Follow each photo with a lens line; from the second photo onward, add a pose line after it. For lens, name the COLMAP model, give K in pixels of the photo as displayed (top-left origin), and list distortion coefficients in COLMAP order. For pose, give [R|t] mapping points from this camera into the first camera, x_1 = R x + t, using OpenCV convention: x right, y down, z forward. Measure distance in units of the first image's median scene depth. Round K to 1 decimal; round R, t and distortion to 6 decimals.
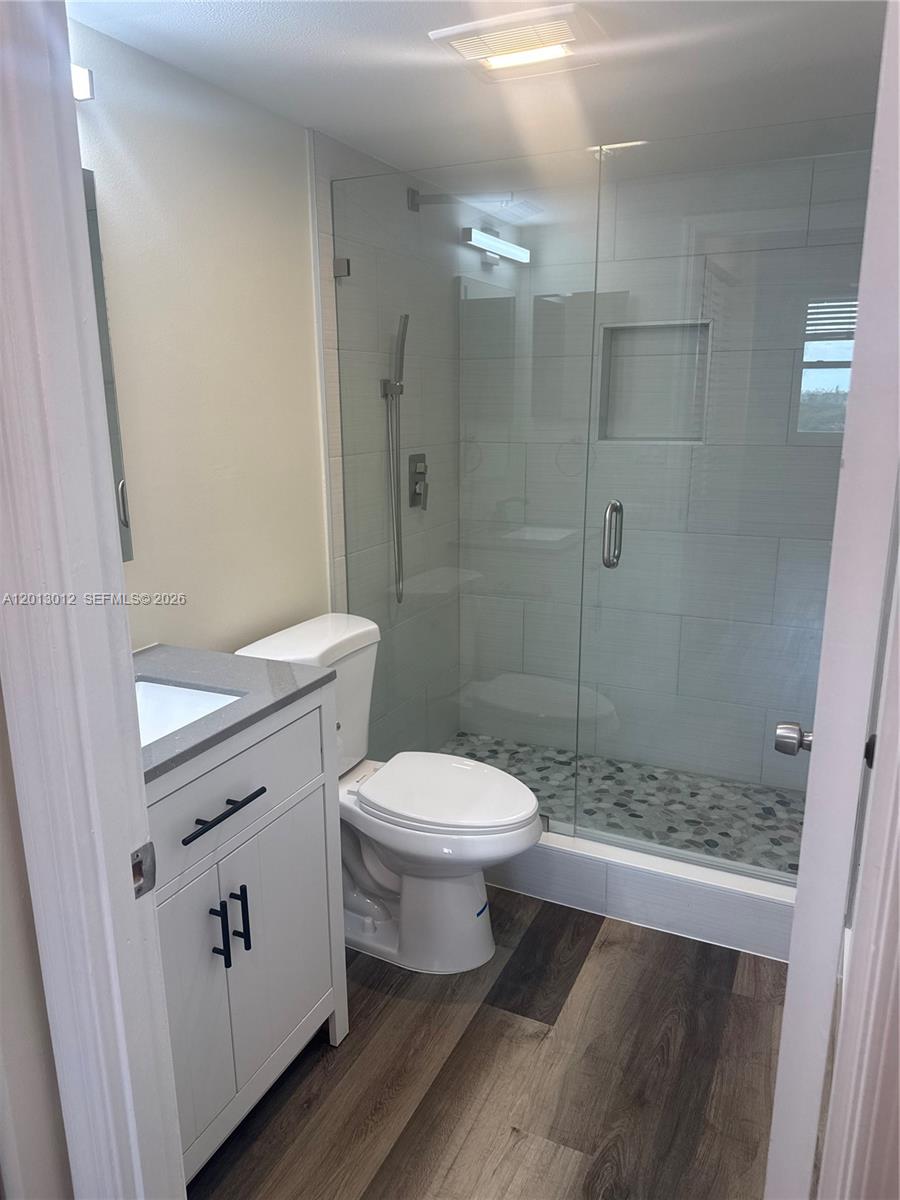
lens RADIAL K [[843.2, 0, 443.0], [0, 843.2, 596.9], [0, 0, 1]] dist [0.013262, -0.021228]
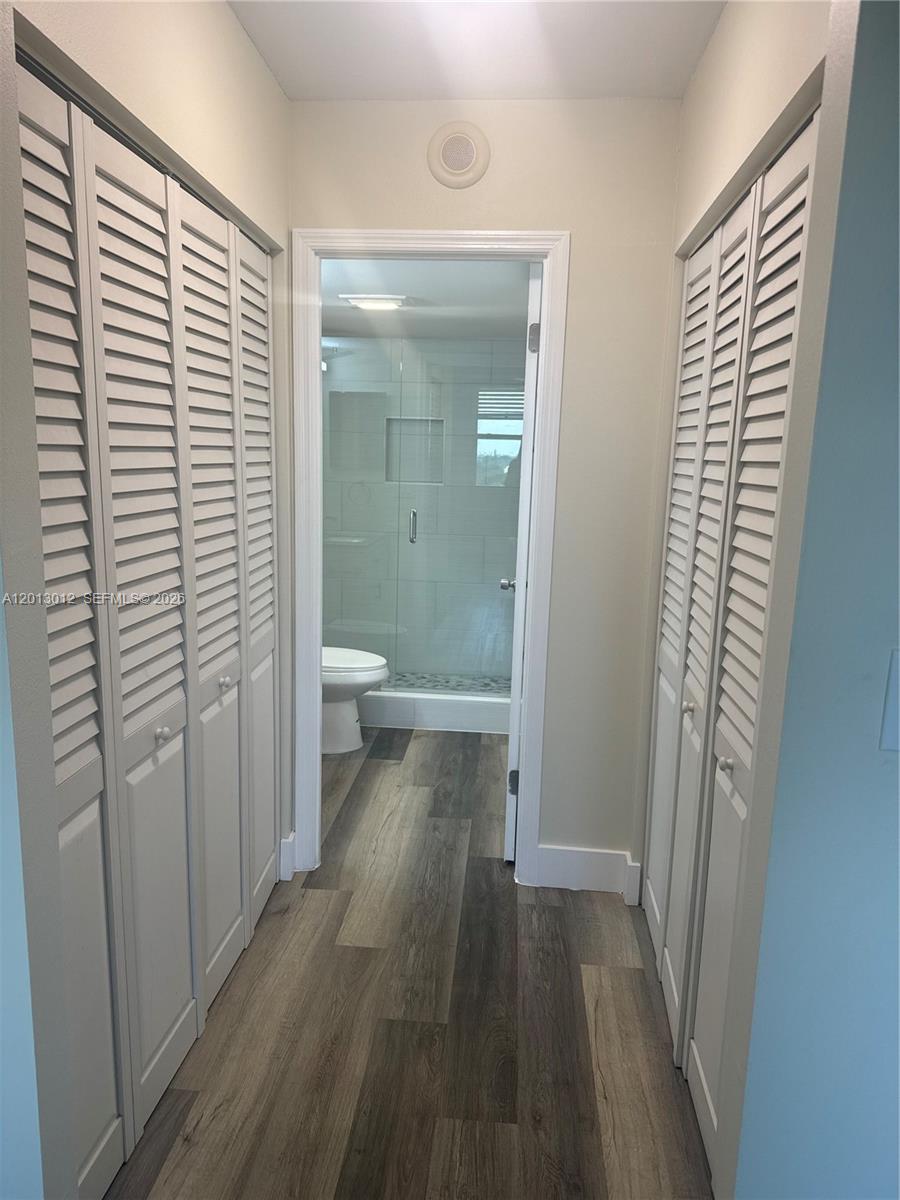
lens RADIAL K [[843.2, 0, 451.4], [0, 843.2, 604.4], [0, 0, 1]] dist [0.013262, -0.021228]
pose [[0.931147, -0.029936, 0.363414, -0.420220], [0.049997, 0.997693, -0.045920, 0.194918], [-0.361201, 0.060928, 0.930495, -0.830134]]
